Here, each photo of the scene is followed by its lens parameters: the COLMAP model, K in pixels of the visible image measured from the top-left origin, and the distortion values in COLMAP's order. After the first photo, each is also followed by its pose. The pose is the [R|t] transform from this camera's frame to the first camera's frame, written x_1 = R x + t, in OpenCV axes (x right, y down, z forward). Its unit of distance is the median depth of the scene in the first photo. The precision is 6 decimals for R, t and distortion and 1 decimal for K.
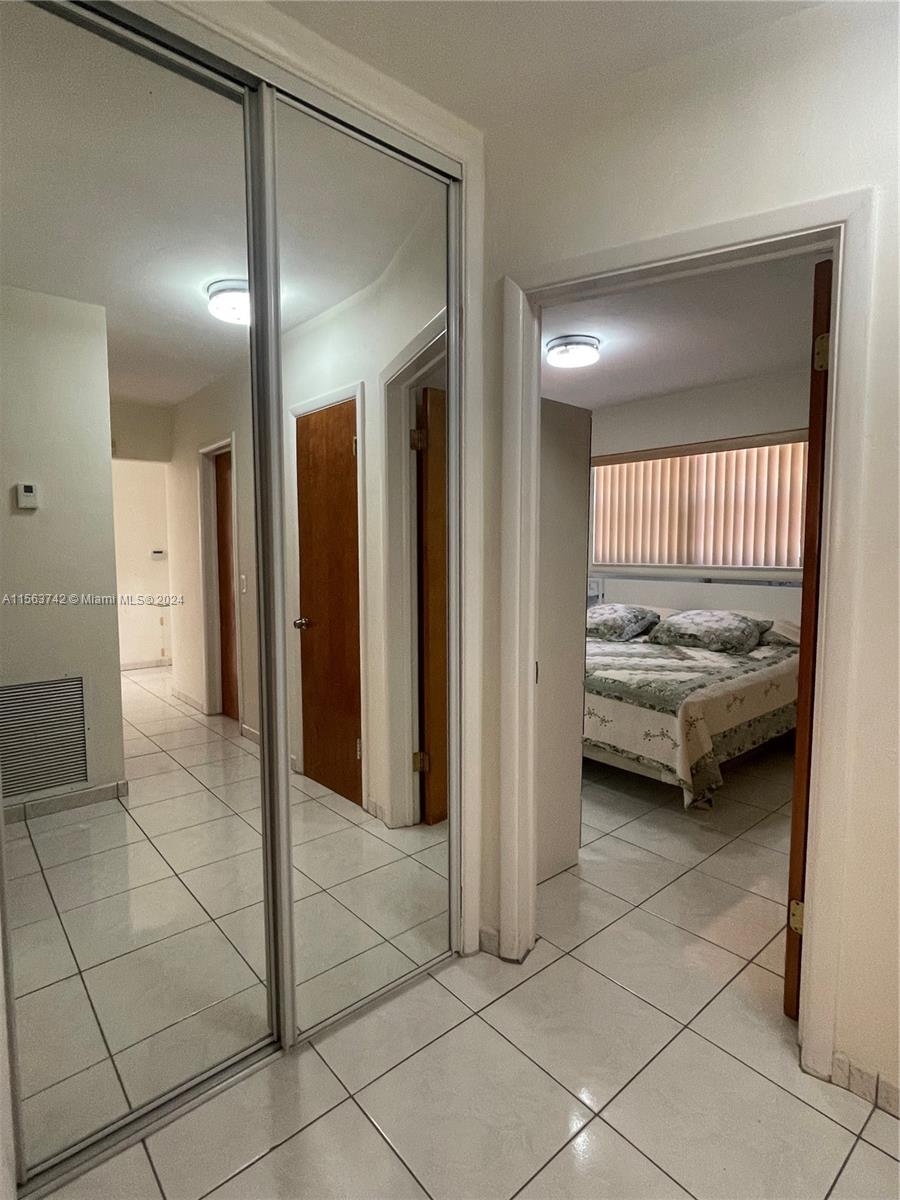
lens RADIAL K [[607.9, 0, 455.1], [0, 607.9, 593.4], [0, 0, 1]] dist [0.002543, -0.000468]
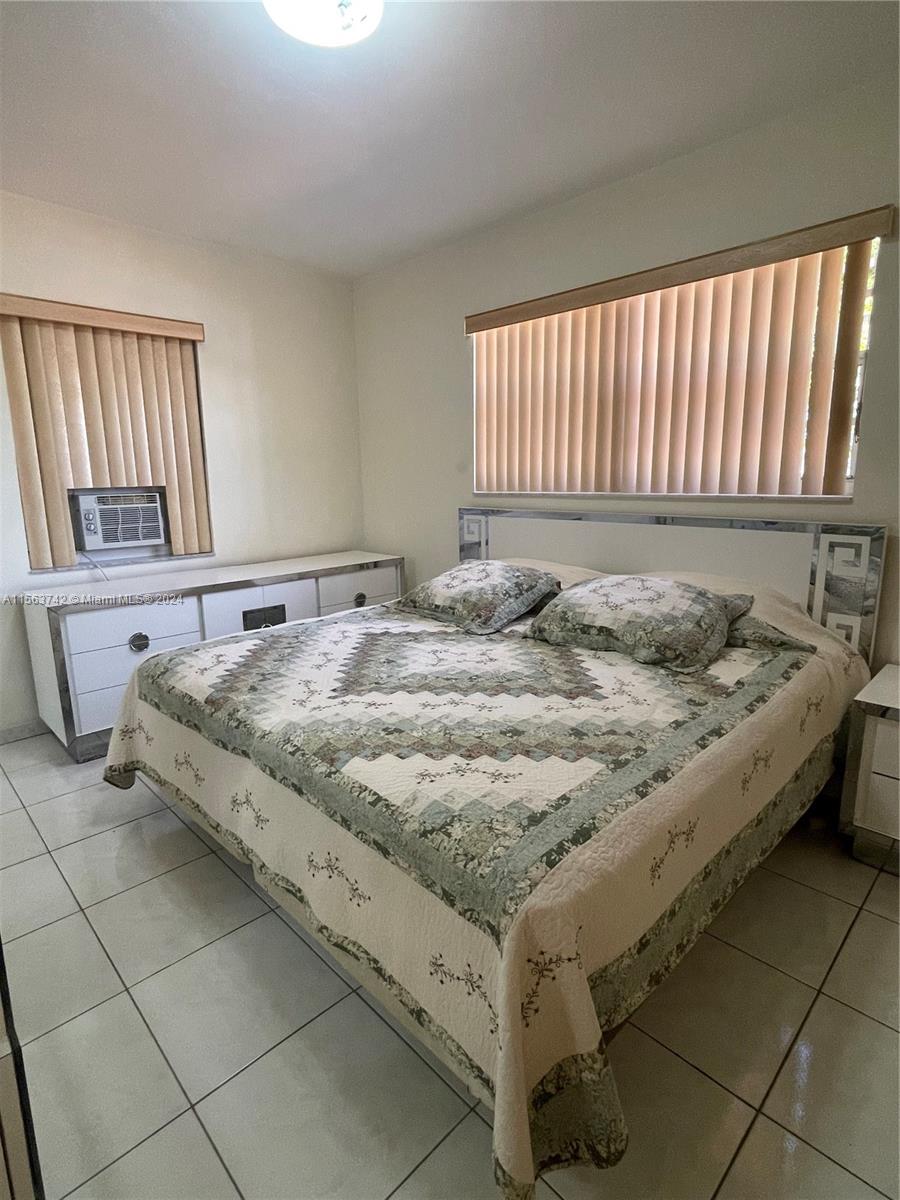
lens RADIAL K [[607.9, 0, 455.1], [0, 607.9, 593.4], [0, 0, 1]] dist [0.002543, -0.000468]
pose [[0.997930, -0.024887, 0.059293, 0.220688], [0.017714, 0.992788, 0.118571, -0.025752], [-0.061817, -0.117275, 0.991174, 0.468515]]
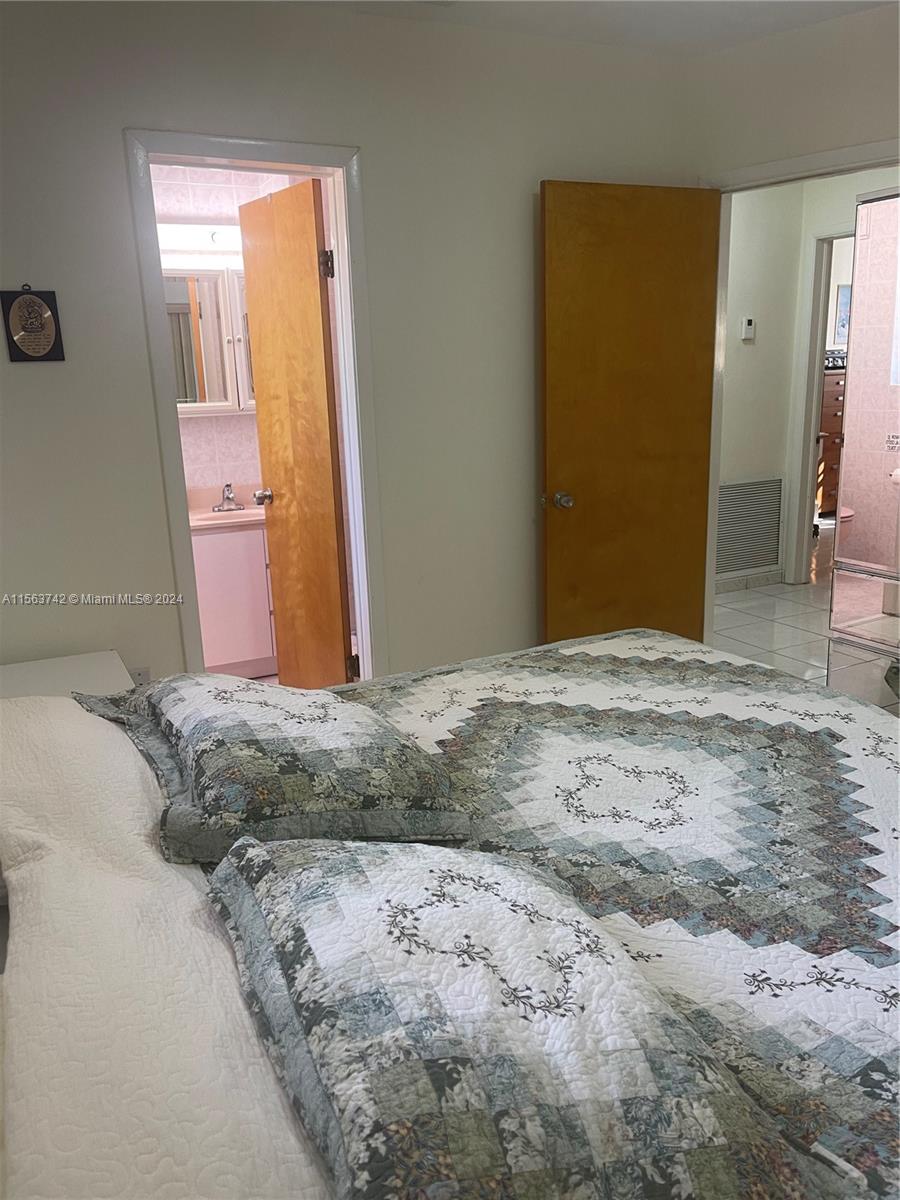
lens RADIAL K [[908.1, 0, 450.0], [0, 908.1, 600.0], [0, 0, 1]] dist [0.078144, -0.104364]
pose [[-0.964585, -0.028658, 0.262211, 0.227101], [0.056390, 0.948694, 0.311126, -0.122579], [-0.257674, 0.314893, -0.913480, 1.326197]]
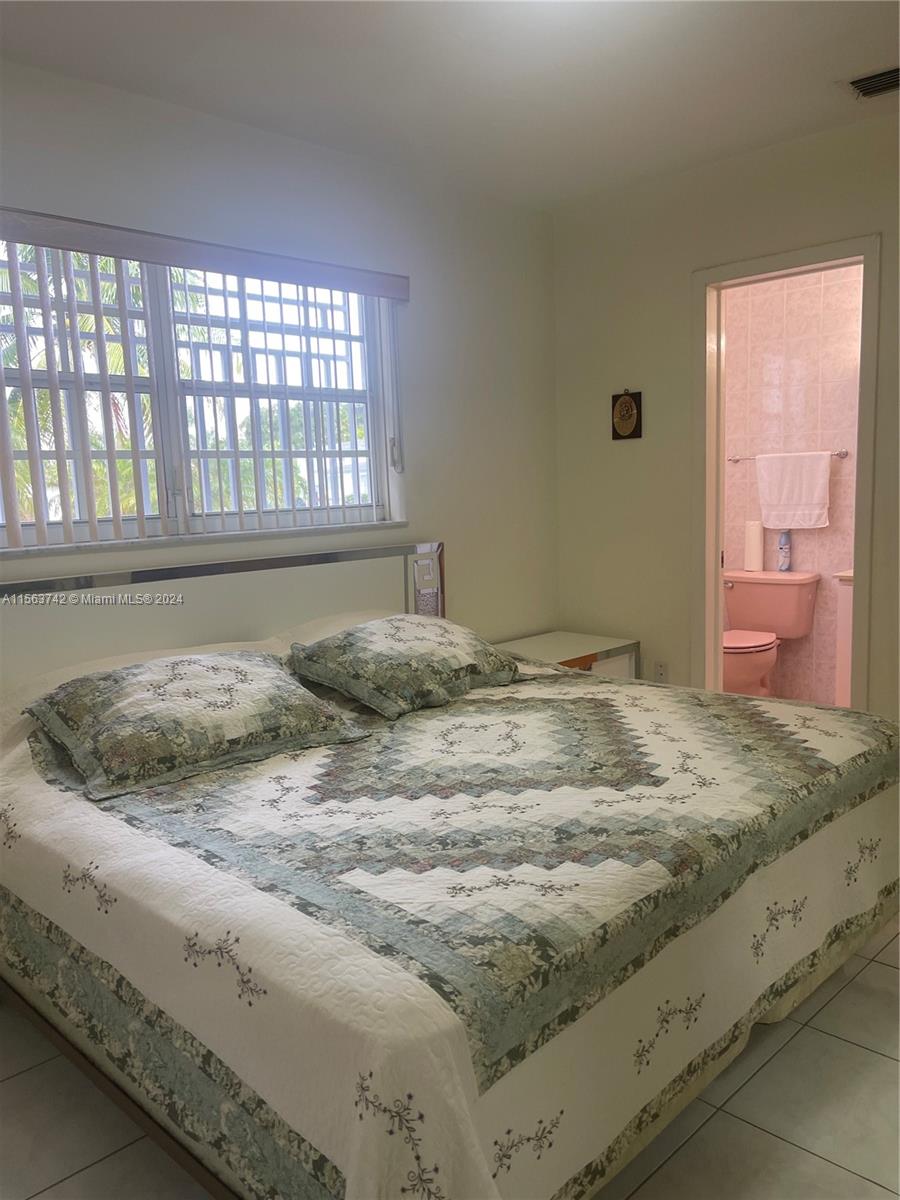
lens RADIAL K [[908.1, 0, 450.0], [0, 908.1, 600.0], [0, 0, 1]] dist [0.078144, -0.104364]
pose [[-0.064209, -0.124238, 0.990173, -0.295074], [0.110055, 0.985286, 0.130762, -0.074742], [-0.991849, 0.117369, -0.049591, 1.001452]]
